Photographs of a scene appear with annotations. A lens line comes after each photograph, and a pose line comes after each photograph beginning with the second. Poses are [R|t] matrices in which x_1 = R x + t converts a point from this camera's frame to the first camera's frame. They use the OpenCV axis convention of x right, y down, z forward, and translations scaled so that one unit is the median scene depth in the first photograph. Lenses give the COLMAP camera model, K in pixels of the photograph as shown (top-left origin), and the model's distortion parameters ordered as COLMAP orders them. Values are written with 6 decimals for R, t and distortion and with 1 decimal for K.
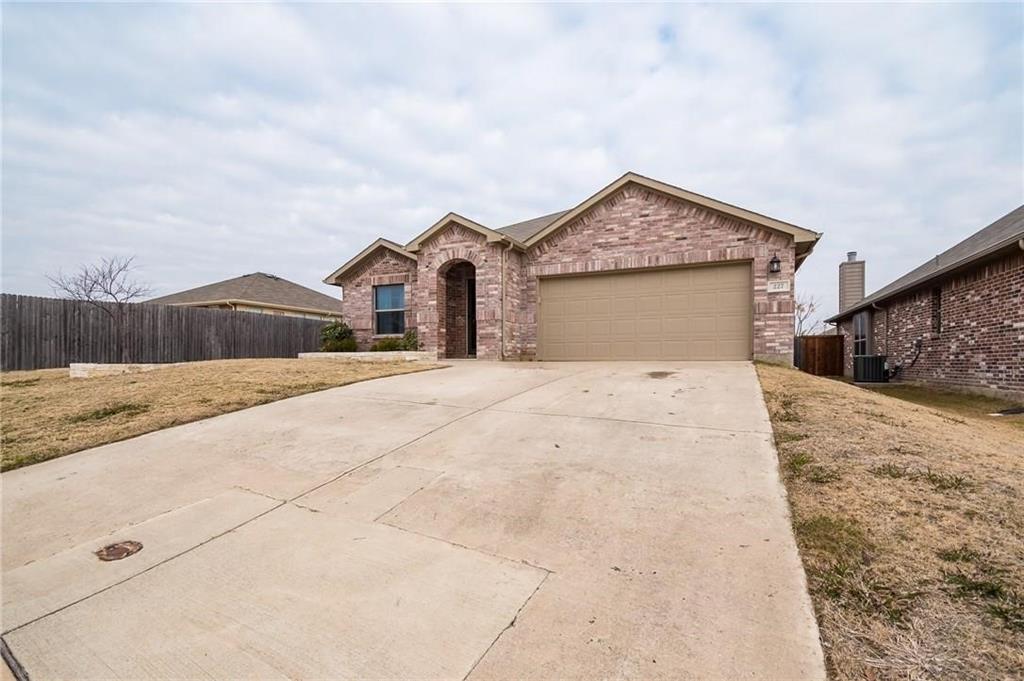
lens RADIAL K [[476.6, 0, 512.0], [0, 476.6, 340.5], [0, 0, 1]] dist [-0.002544, -0.001182]
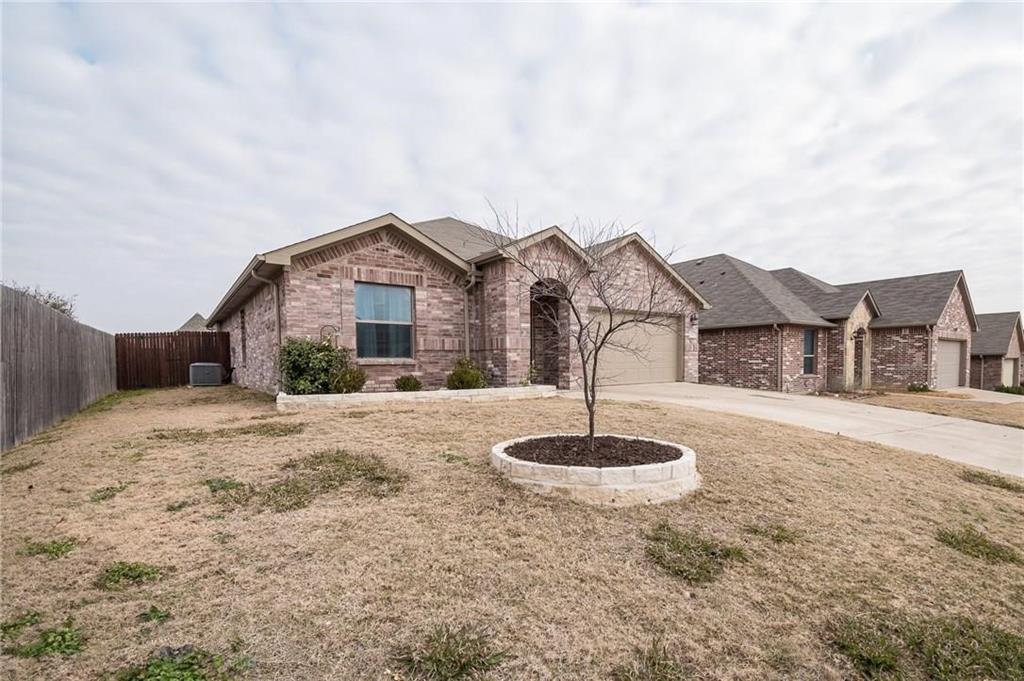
lens RADIAL K [[476.6, 0, 512.0], [0, 476.6, 340.5], [0, 0, 1]] dist [-0.002544, -0.001182]
pose [[0.483657, 0.029849, 0.874748, -0.891108], [-0.032007, 0.999353, -0.016404, -0.038244], [-0.874672, -0.020064, 0.484300, 0.610268]]
